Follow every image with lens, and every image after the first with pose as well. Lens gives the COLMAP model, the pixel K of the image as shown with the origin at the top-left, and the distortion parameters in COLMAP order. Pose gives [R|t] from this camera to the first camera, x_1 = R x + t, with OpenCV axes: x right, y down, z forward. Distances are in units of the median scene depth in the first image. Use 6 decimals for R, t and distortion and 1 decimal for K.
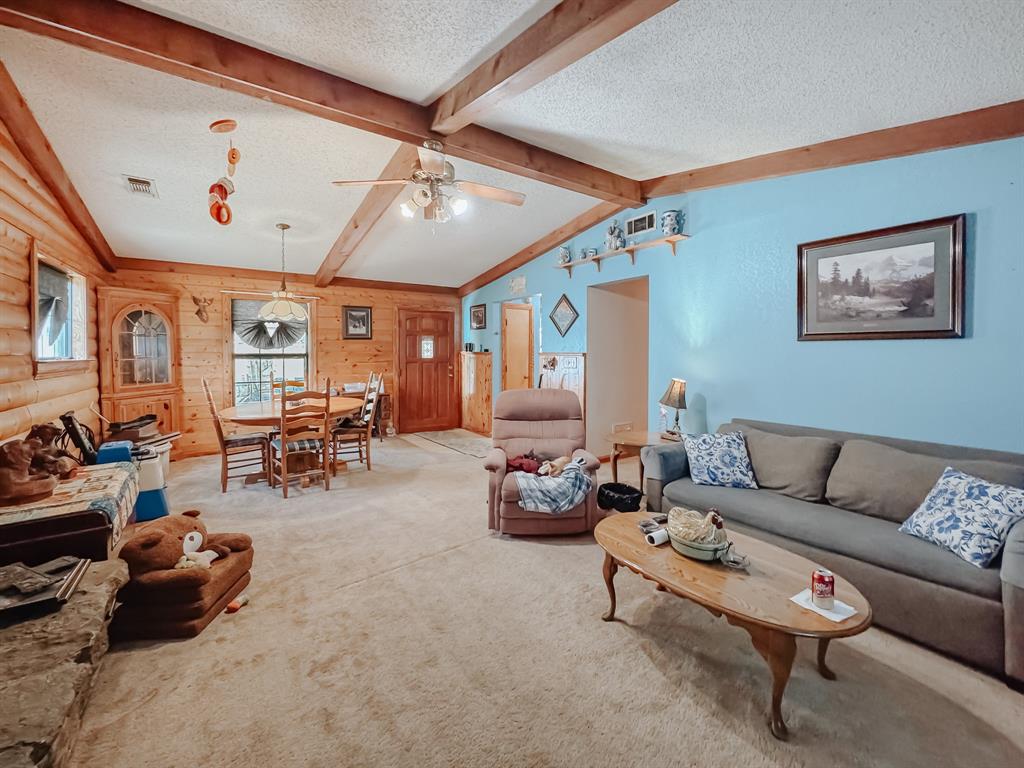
lens RADIAL K [[405.7, 0, 507.0], [0, 405.7, 358.9], [0, 0, 1]] dist [-0.001259, 0.000066]
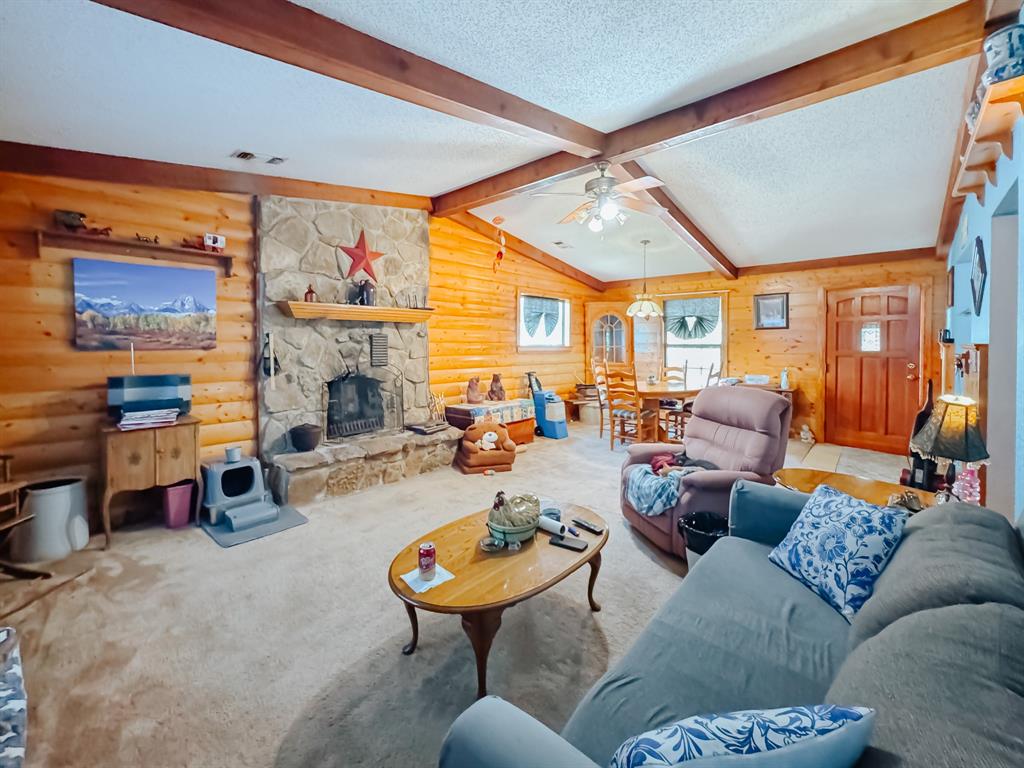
lens RADIAL K [[431.4, 0, 542.4], [0, 431.4, 352.3], [0, 0, 1]] dist [-0.000283, 0.000069]
pose [[0.275679, 0.022579, -0.960985, 0.688267], [-0.022301, 0.999605, 0.017089, -0.000403], [0.960991, 0.016720, 0.276073, 0.346761]]
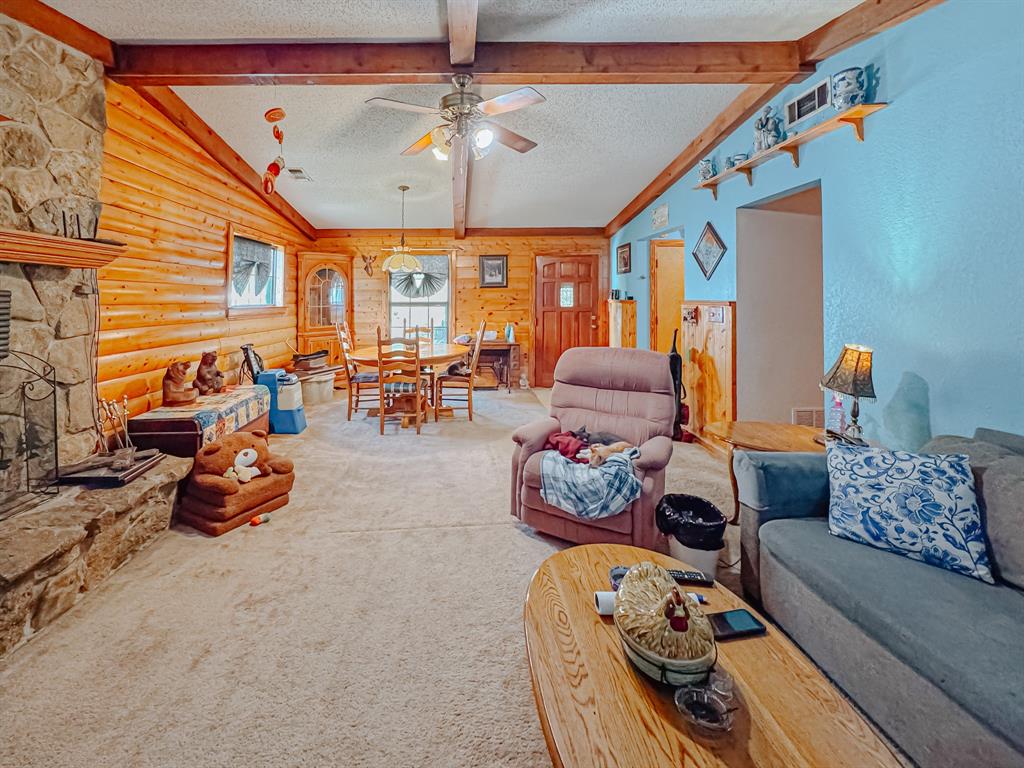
lens RADIAL K [[421.7, 0, 475.2], [0, 421.7, 289.0], [0, 0, 1]] dist [-0.000287, -0.000323]
pose [[0.835138, -0.016936, -0.549780, 0.265053], [-0.006771, 0.999134, -0.041063, -0.002913], [0.549999, 0.038016, 0.834300, 0.159575]]
